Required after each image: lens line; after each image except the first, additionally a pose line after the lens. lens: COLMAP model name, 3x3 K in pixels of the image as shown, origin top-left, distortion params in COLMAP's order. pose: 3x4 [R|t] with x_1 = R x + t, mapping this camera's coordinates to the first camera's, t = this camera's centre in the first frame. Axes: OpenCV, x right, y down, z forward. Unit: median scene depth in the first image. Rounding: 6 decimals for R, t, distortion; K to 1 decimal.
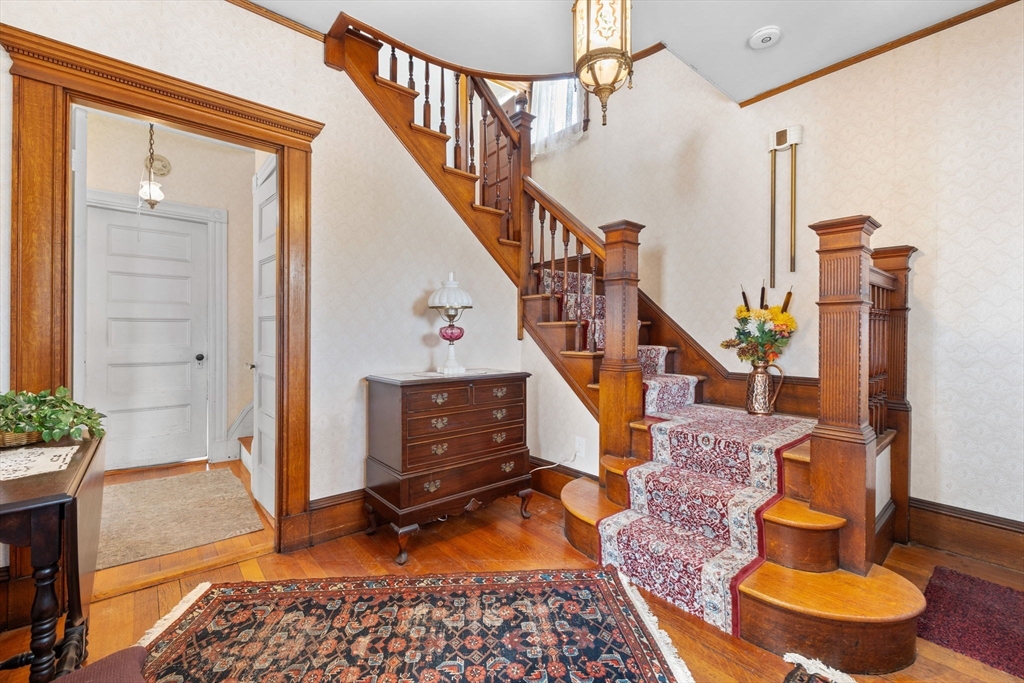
lens RADIAL K [[437.8, 0, 513.9], [0, 437.8, 330.7], [0, 0, 1]] dist [-0.000912, 0.000295]
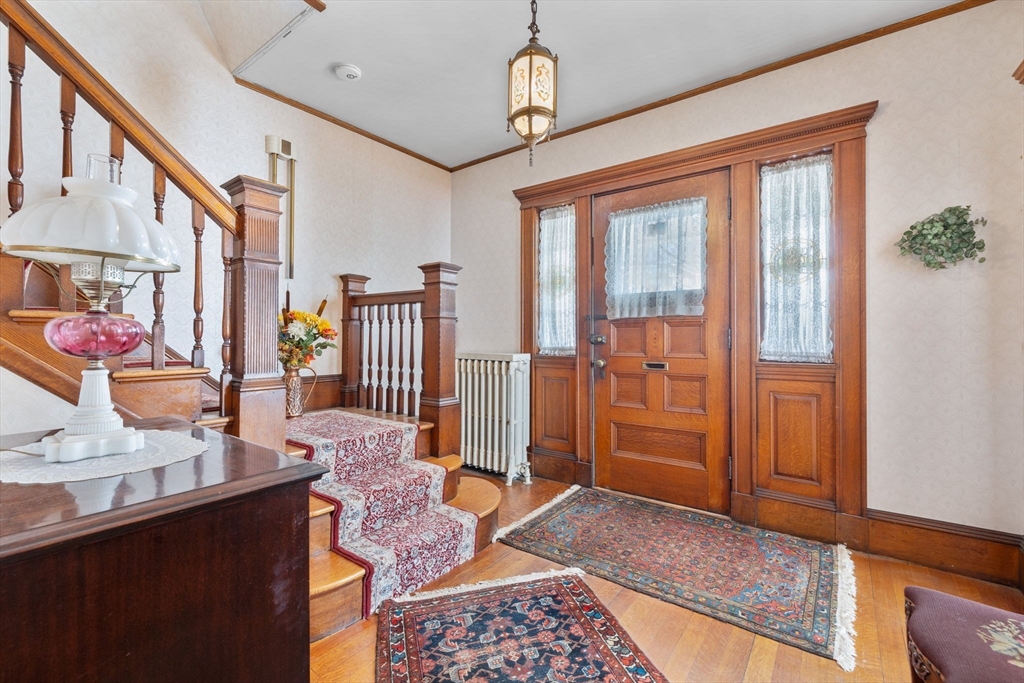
lens RADIAL K [[437.8, 0, 516.3], [0, 437.8, 334.9], [0, 0, 1]] dist [-0.000912, 0.000295]
pose [[-0.236078, 0.004750, 0.971722, -0.798332], [-0.009656, 0.999927, -0.007233, 0.005672], [-0.971686, -0.011090, -0.236015, 1.096830]]
